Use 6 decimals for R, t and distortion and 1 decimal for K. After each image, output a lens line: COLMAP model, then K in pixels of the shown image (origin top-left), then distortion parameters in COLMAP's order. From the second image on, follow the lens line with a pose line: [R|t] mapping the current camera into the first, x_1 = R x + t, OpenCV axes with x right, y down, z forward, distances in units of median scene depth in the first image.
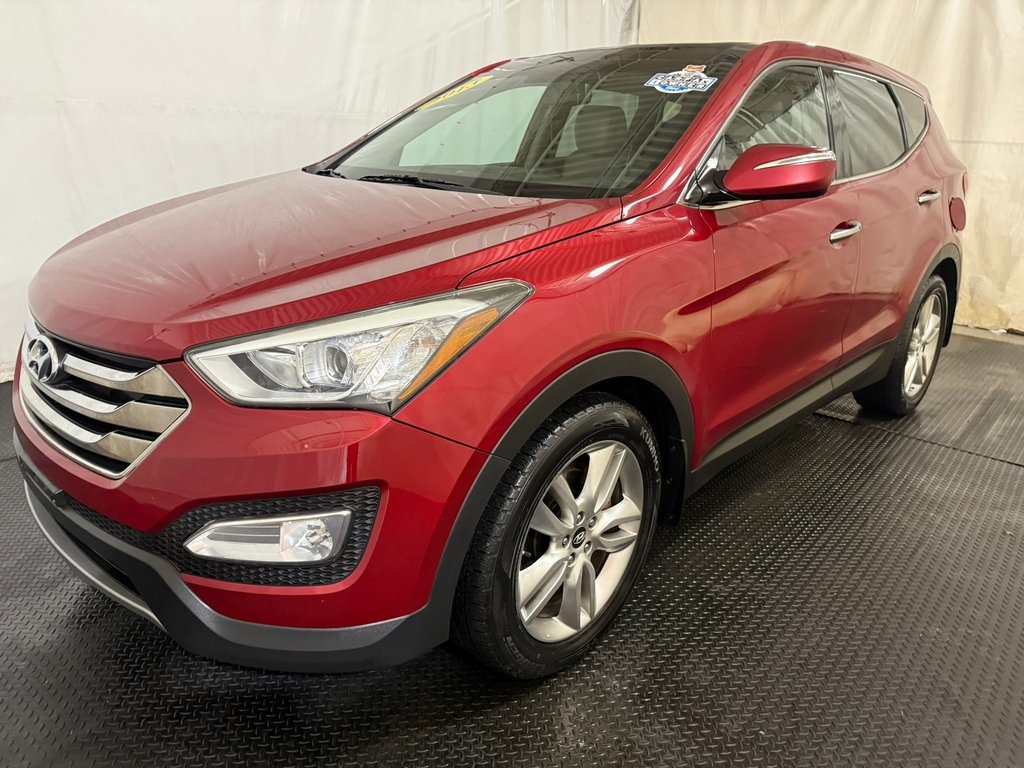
lens RADIAL K [[690.7, 0, 512.1], [0, 690.7, 386.2], [0, 0, 1]] dist [0.032296, -0.031926]
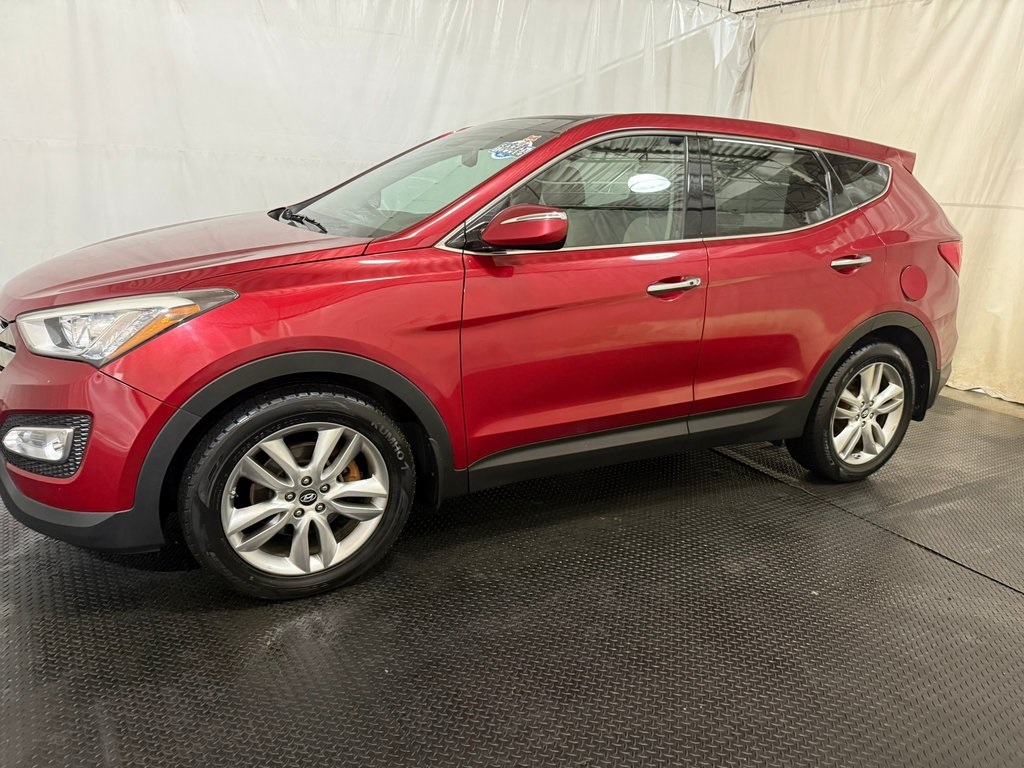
lens RADIAL K [[690.7, 0, 535.1], [0, 690.7, 392.4], [0, 0, 1]] dist [0.032296, -0.031926]
pose [[0.954518, 0.114576, -0.275258, 0.443559], [-0.129615, 0.990873, -0.037018, 0.010722], [0.268504, 0.071012, 0.960658, -0.070639]]
